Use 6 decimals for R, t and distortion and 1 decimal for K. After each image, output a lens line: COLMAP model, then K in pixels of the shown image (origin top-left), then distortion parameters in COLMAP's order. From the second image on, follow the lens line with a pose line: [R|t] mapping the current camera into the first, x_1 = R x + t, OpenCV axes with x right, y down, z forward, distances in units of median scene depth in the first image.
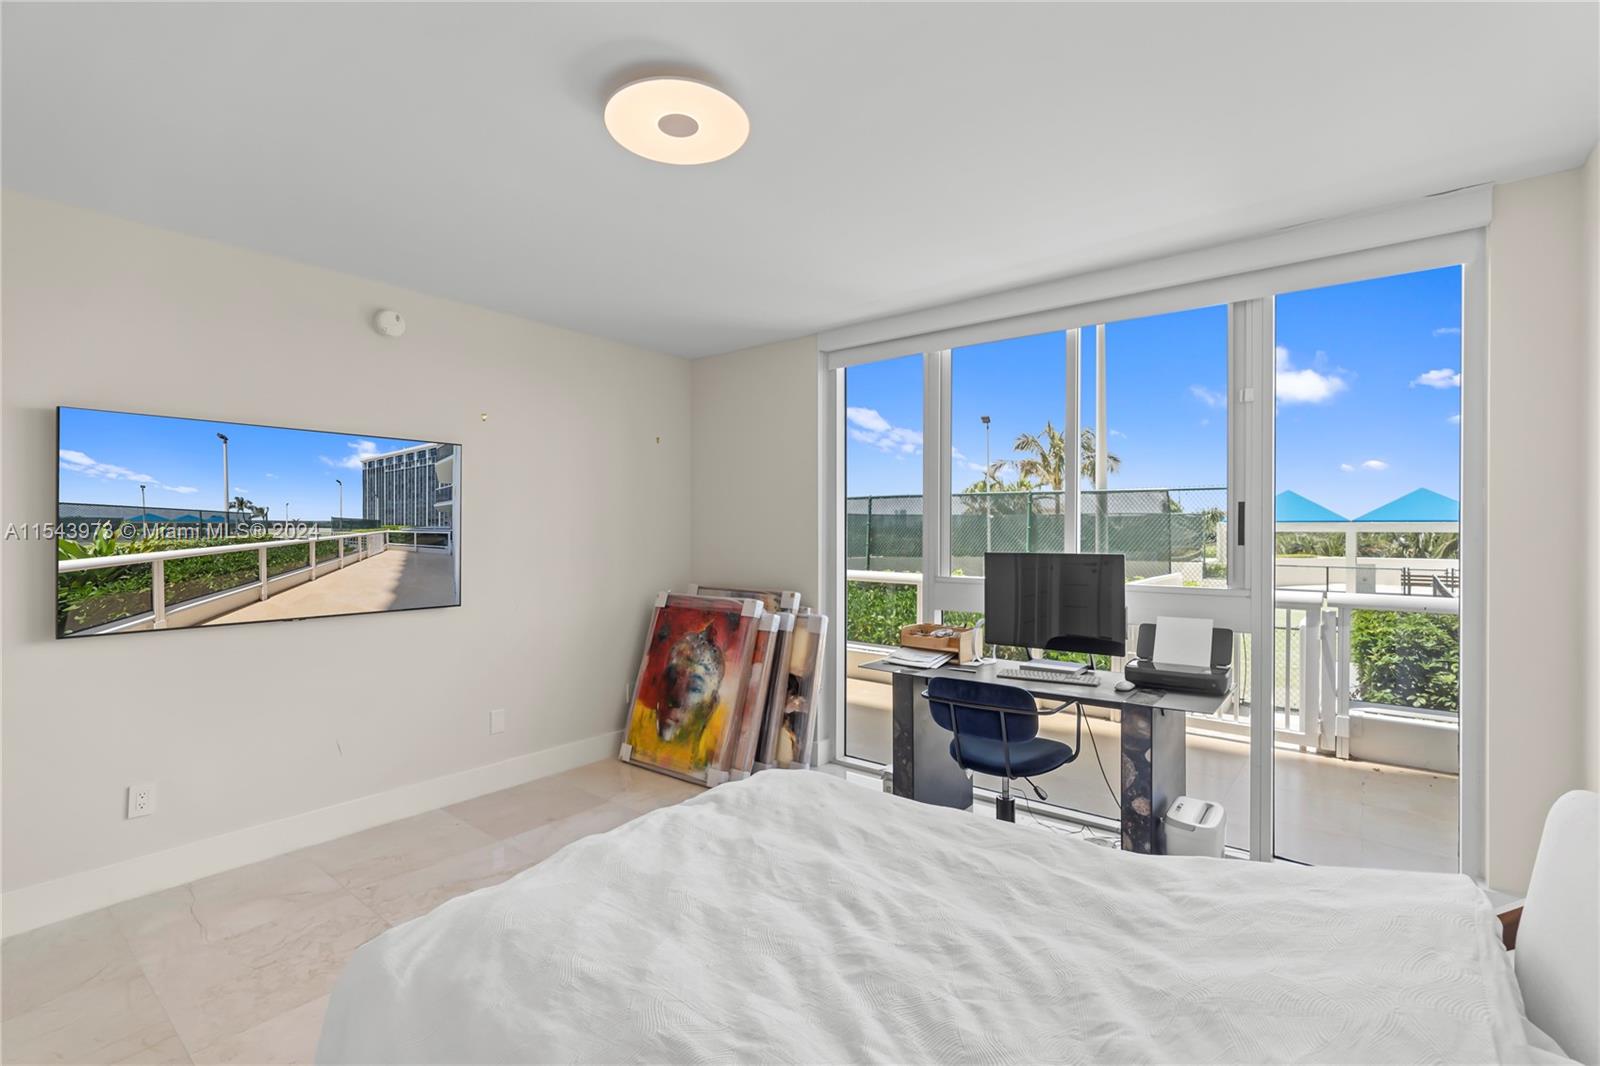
lens RADIAL K [[725.2, 0, 794.6], [0, 725.2, 544.3], [0, 0, 1]] dist [-0.004594, 0.000418]
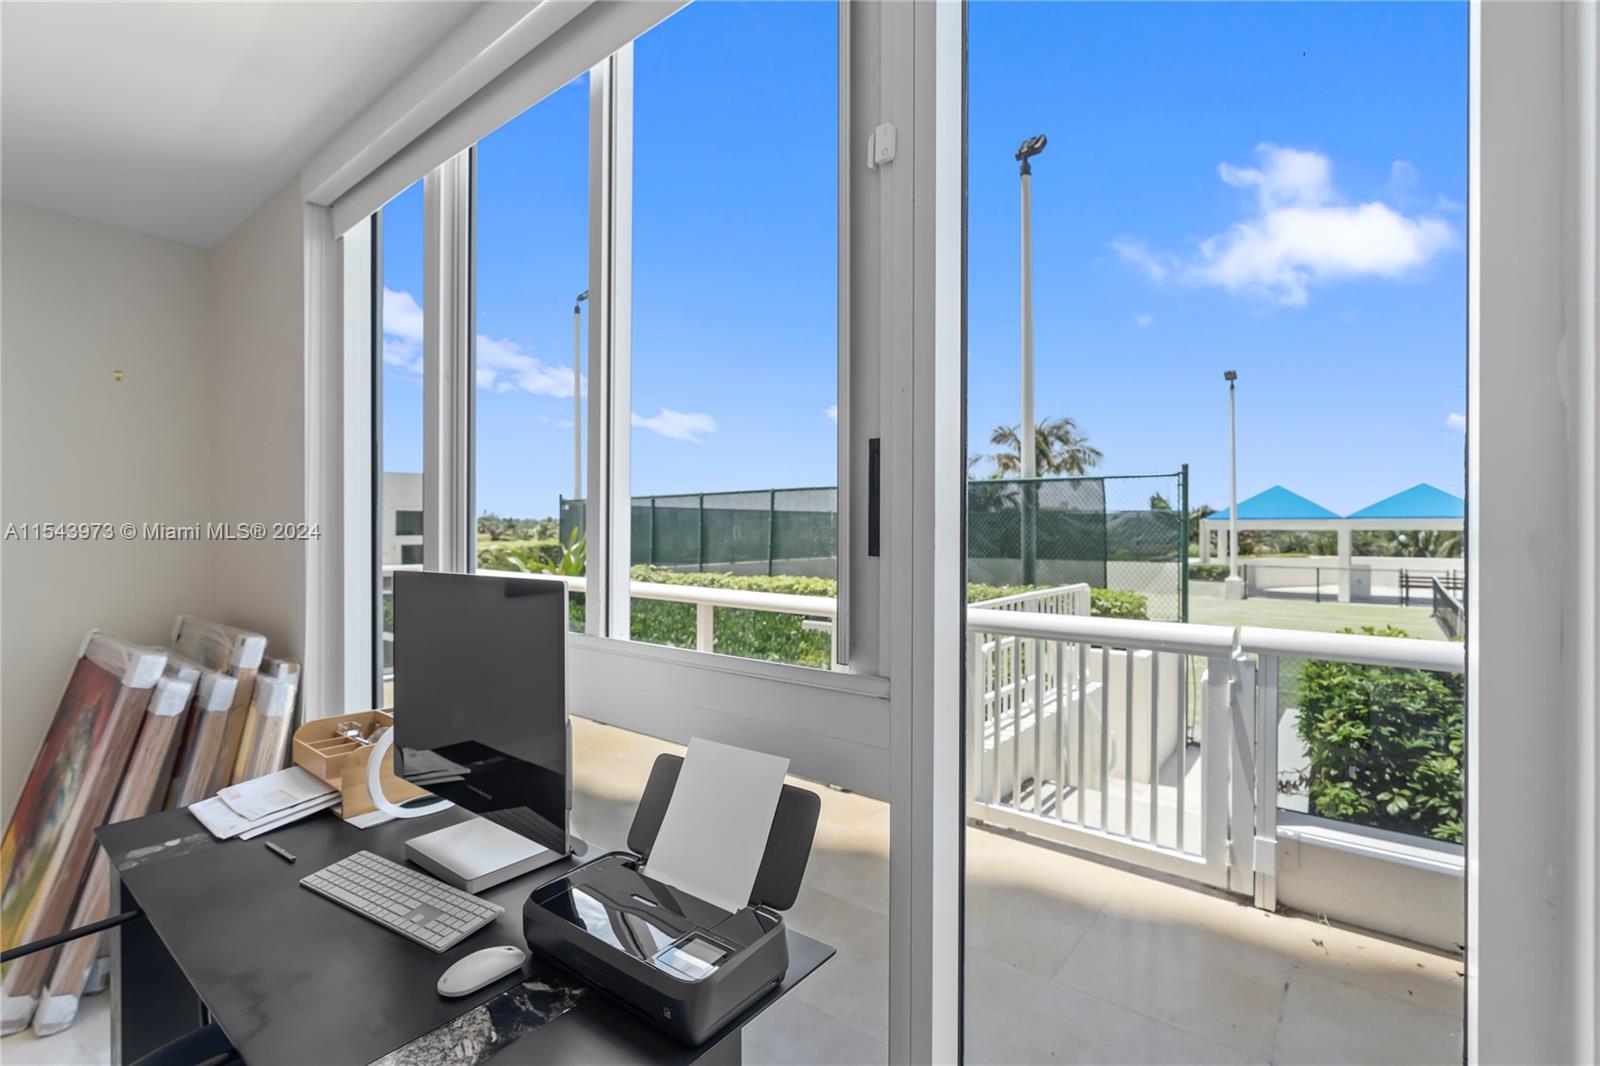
lens RADIAL K [[725.2, 0, 794.6], [0, 725.2, 544.3], [0, 0, 1]] dist [-0.004594, 0.000418]
pose [[0.999996, -0.002077, -0.001643, 0.330526], [0.002078, 0.999998, 0.000670, -0.003140], [0.001641, -0.000673, 0.999998, 0.360277]]
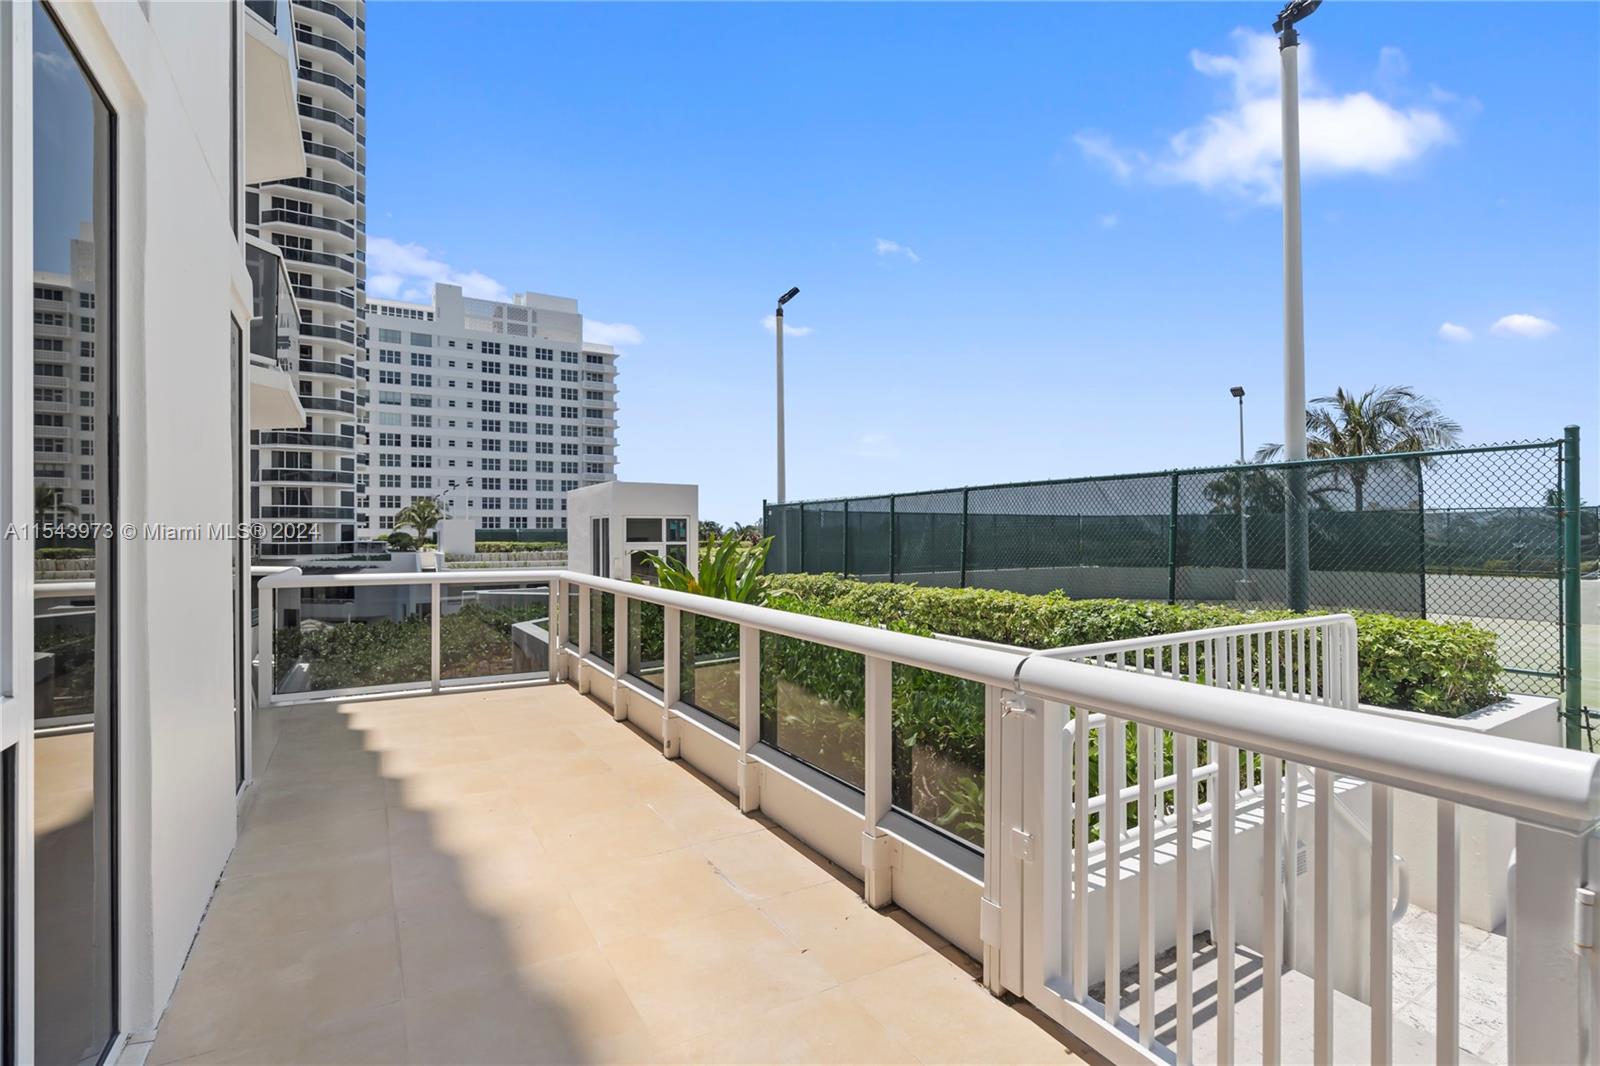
lens RADIAL K [[725.2, 0, 794.6], [0, 725.2, 544.3], [0, 0, 1]] dist [-0.004594, 0.000418]
pose [[0.937350, -0.001784, -0.348385, 0.500332], [-0.001783, 0.999949, -0.009920, -0.000265], [0.348385, 0.009920, 0.937299, 0.603088]]
